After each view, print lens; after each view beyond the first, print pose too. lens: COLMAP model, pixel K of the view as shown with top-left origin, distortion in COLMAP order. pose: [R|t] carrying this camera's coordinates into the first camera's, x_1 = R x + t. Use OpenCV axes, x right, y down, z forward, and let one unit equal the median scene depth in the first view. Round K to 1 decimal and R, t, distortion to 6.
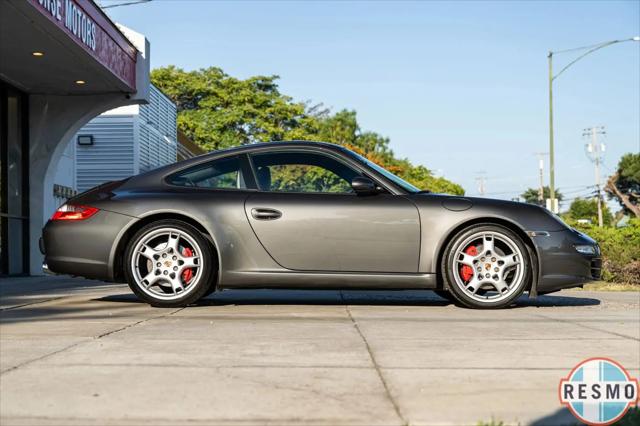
lens RADIAL K [[1112.1, 0, 321.2], [0, 1112.1, 199.3], [0, 0, 1]] dist [0.006566, 0.083818]
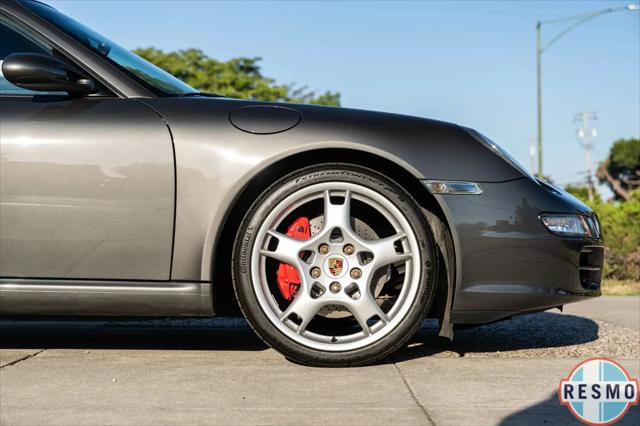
lens RADIAL K [[1112.1, 0, 321.2], [0, 1112.1, 199.3], [0, 0, 1]] dist [0.006566, 0.083818]
pose [[0.999970, -0.000637, 0.007675, 0.083150], [0.000547, 0.999931, 0.011750, 0.017905], [-0.007682, -0.011746, 0.999902, 0.341217]]
